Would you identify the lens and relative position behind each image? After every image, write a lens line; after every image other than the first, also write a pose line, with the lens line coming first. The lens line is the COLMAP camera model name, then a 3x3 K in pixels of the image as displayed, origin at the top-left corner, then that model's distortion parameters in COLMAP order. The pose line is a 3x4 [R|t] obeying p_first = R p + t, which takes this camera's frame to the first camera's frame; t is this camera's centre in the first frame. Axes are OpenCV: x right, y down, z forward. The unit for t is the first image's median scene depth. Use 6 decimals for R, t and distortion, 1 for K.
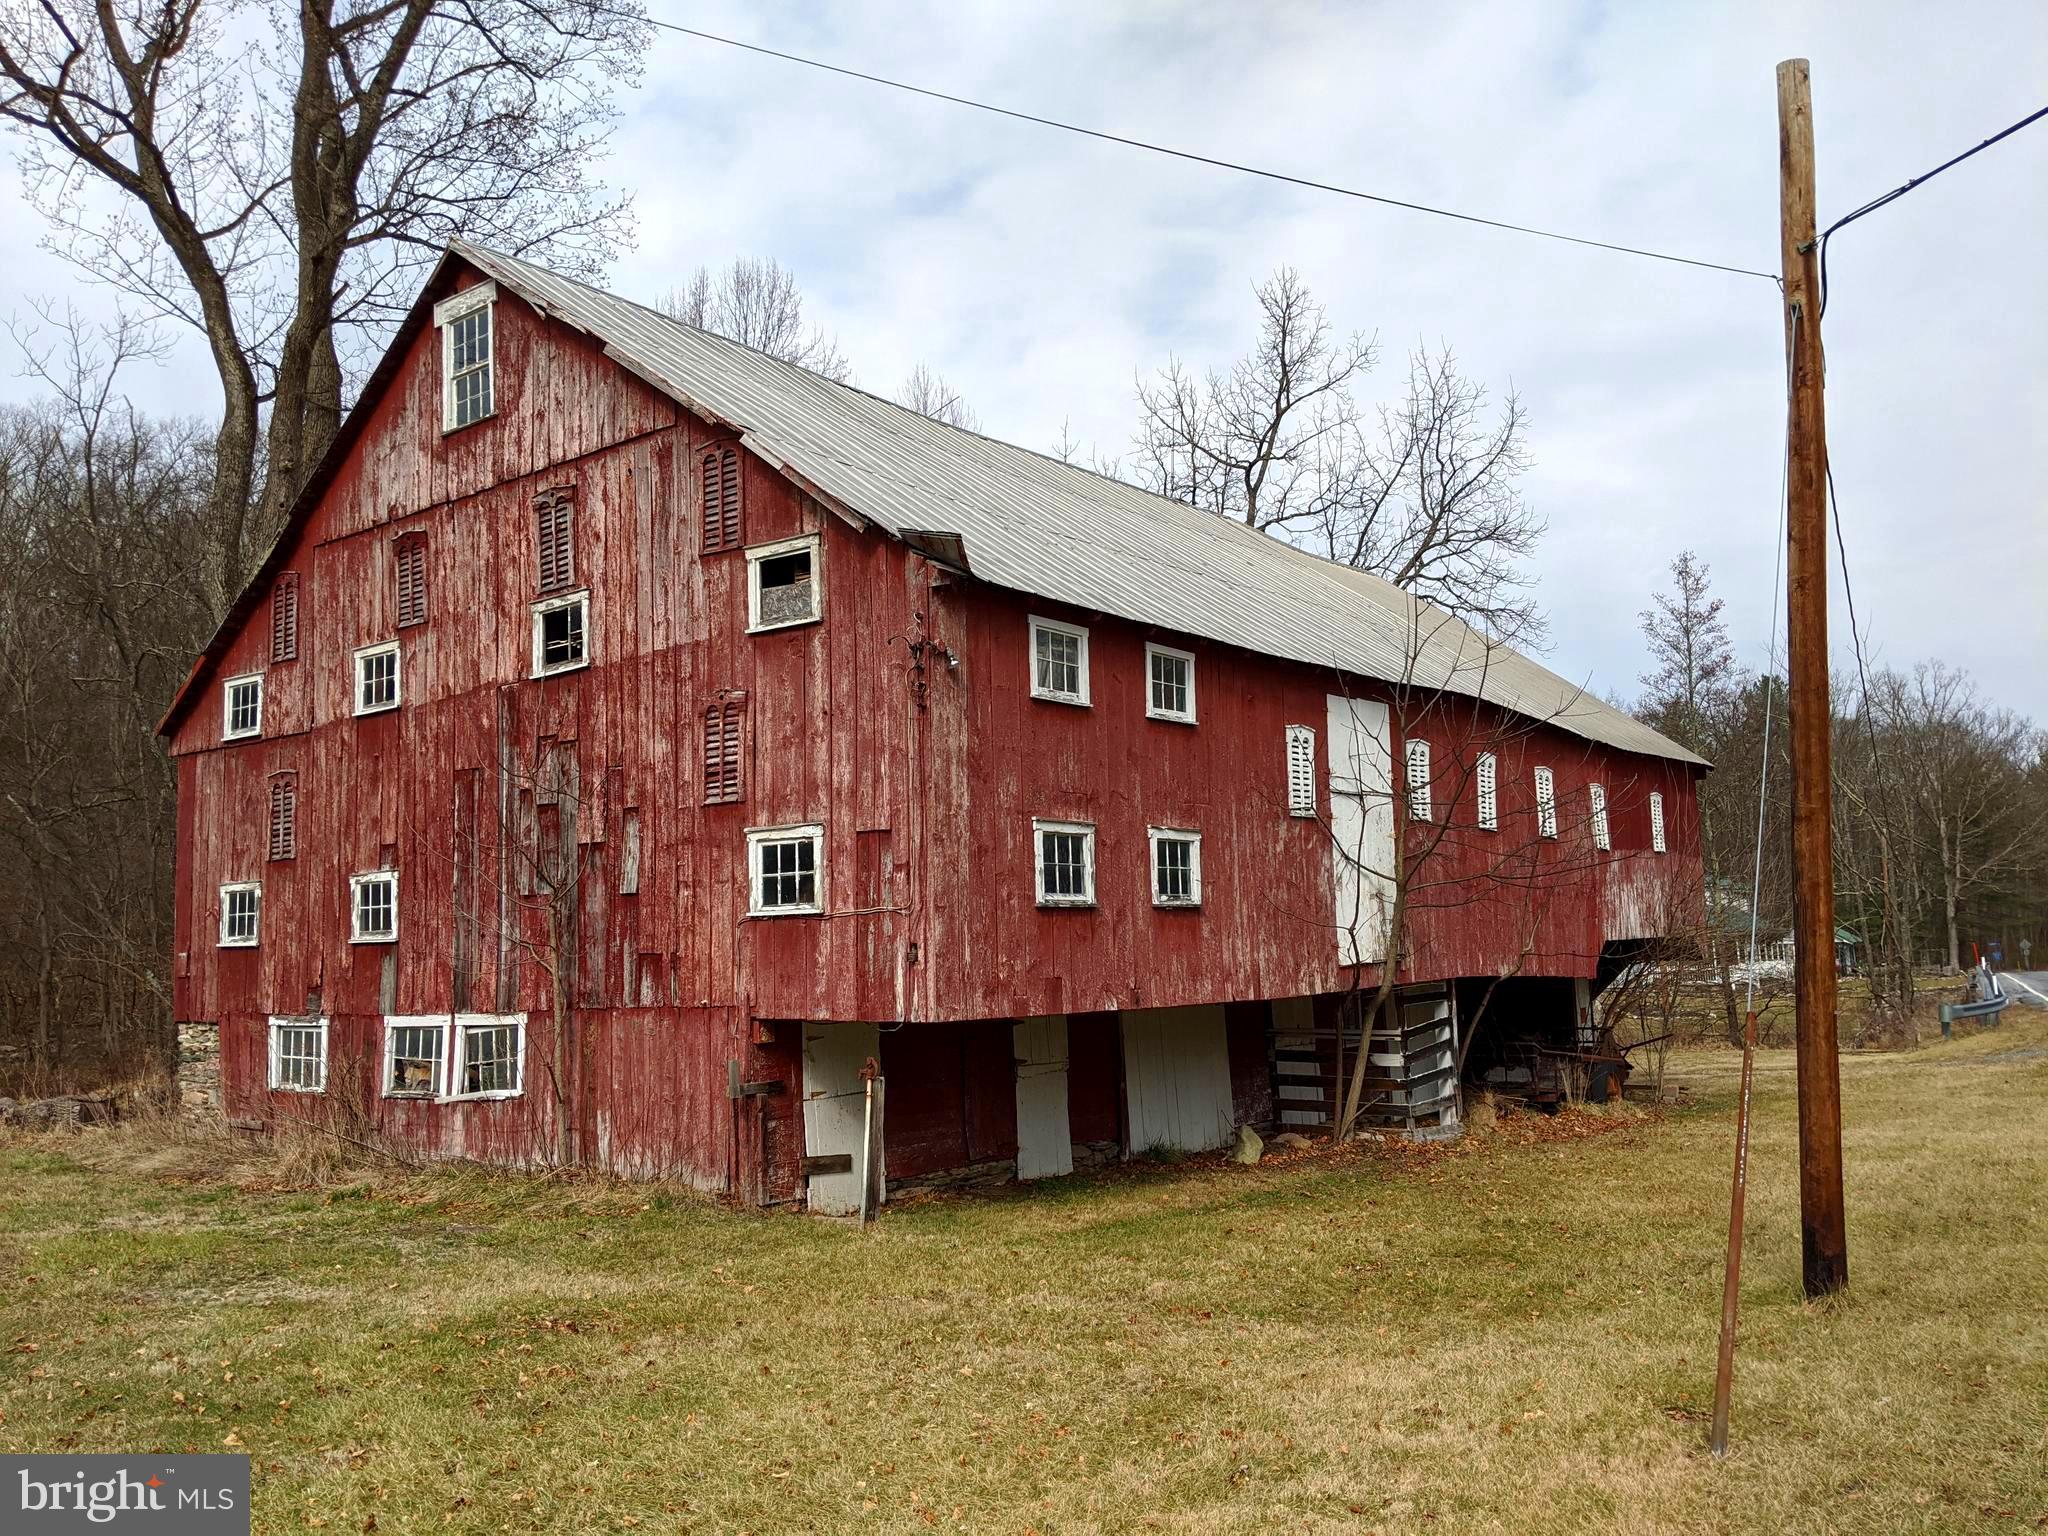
lens RADIAL K [[1570.0, 0, 1024.0], [0, 1570.0, 768.0], [0, 0, 1]] dist [0.135525, -0.252590]
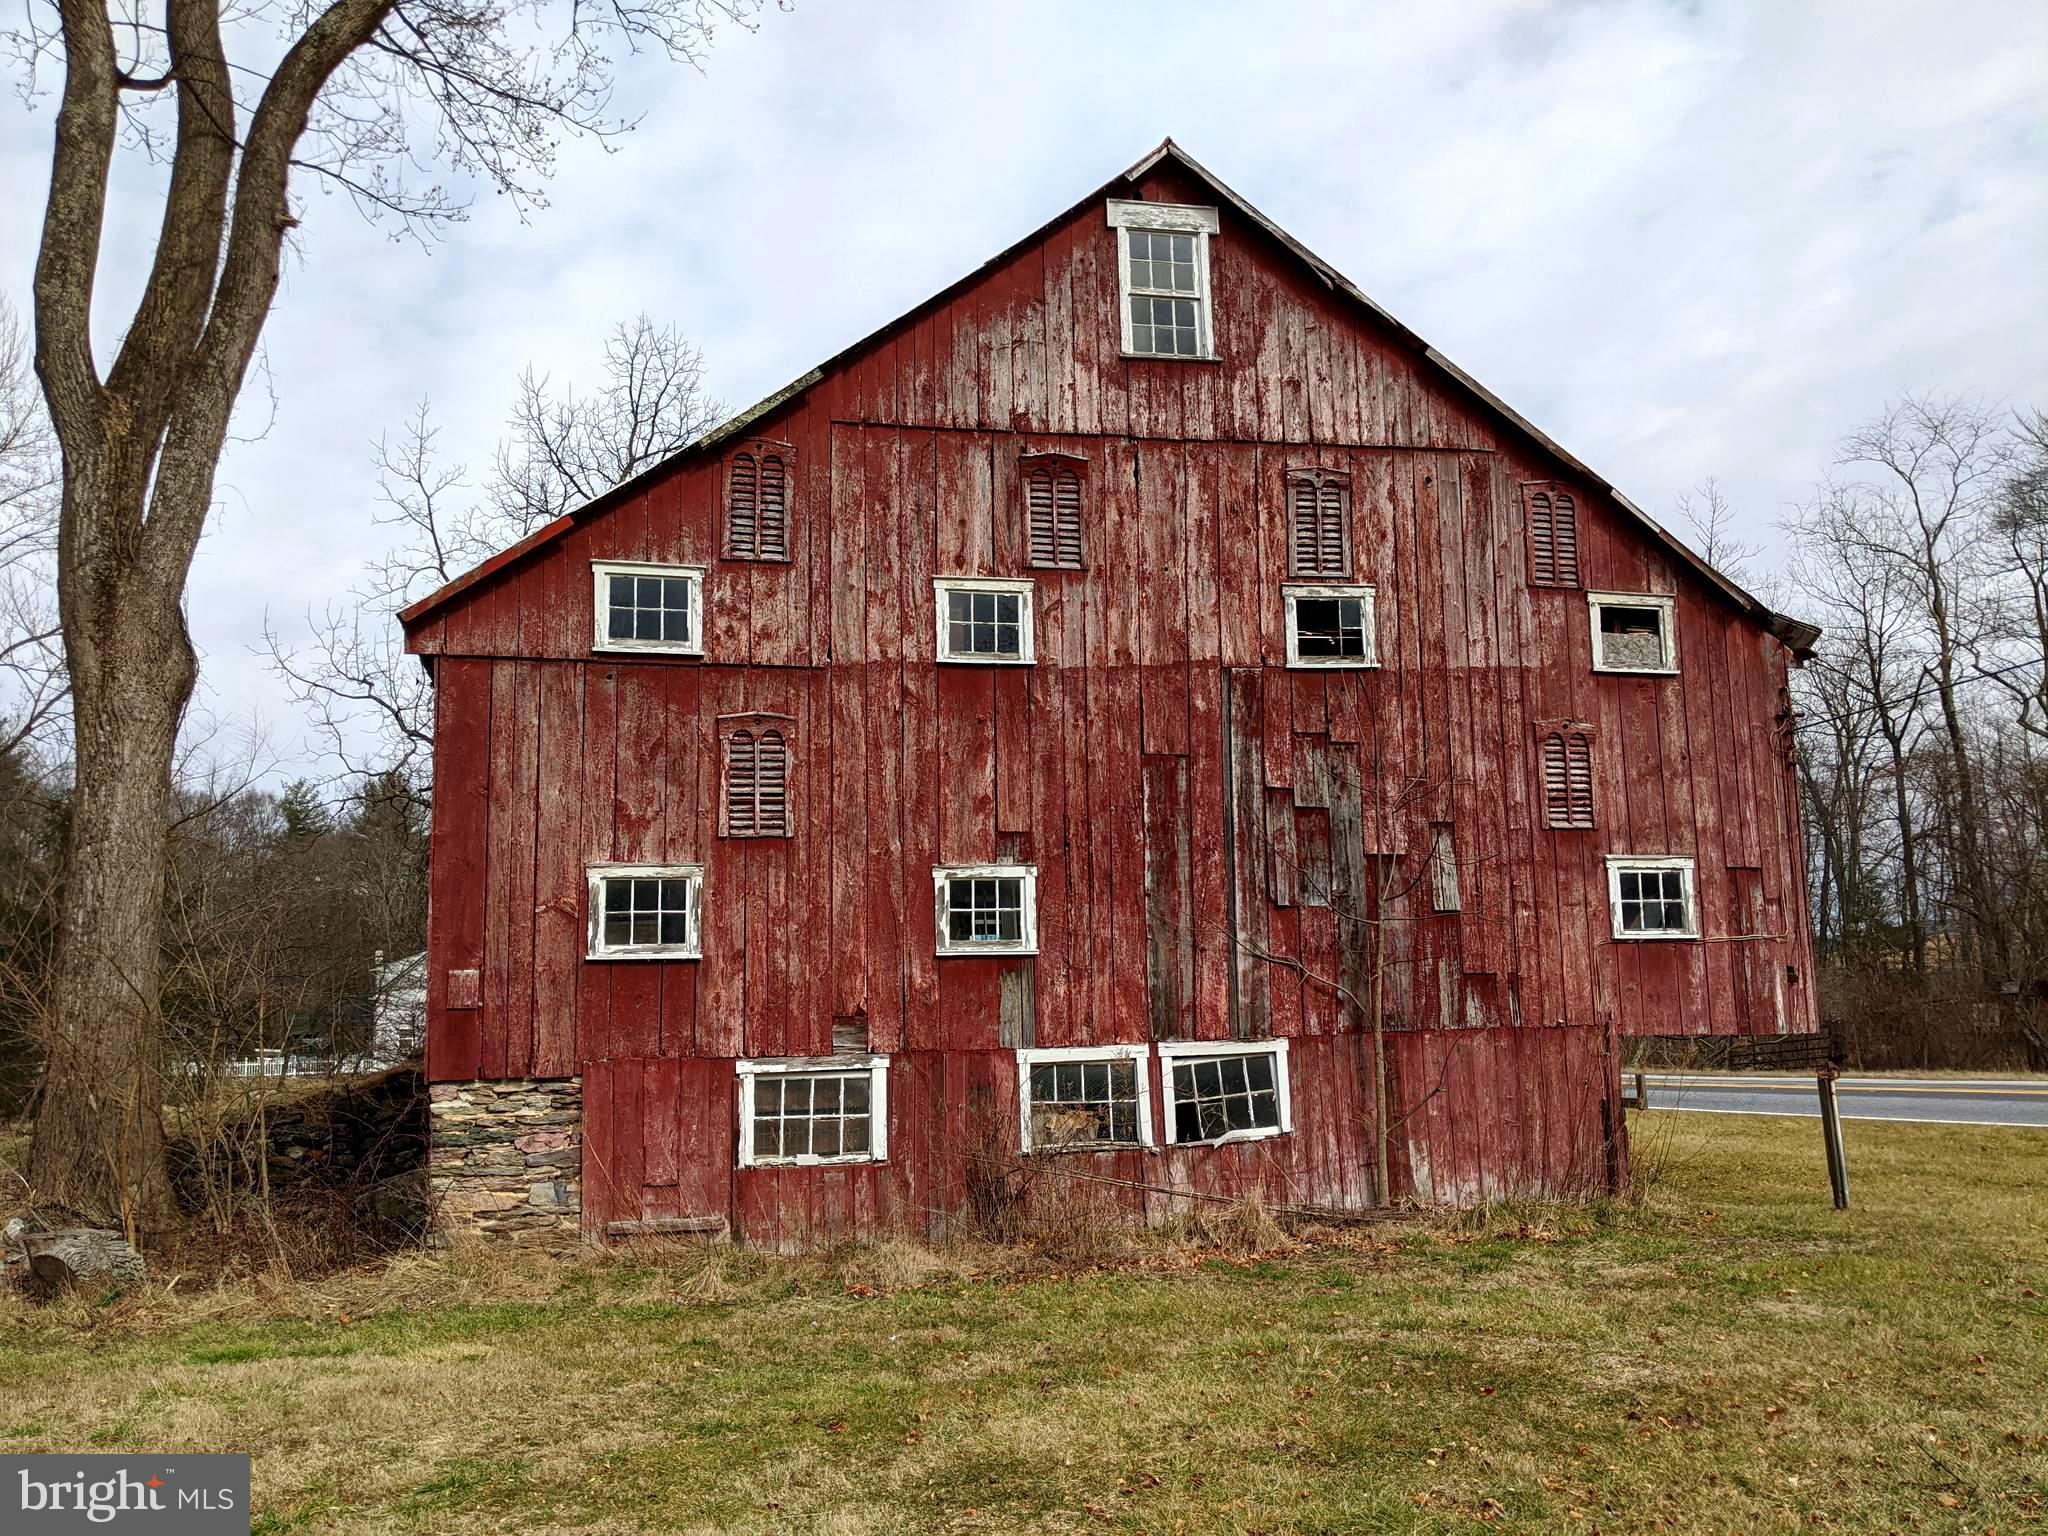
lens RADIAL K [[1570.0, 0, 1024.0], [0, 1570.0, 768.0], [0, 0, 1]] dist [0.135525, -0.252590]
pose [[0.640142, 0.120113, 0.758809, -1.157236], [-0.080705, 0.992751, -0.089060, 0.099577], [-0.764006, -0.004229, 0.645195, 0.571372]]
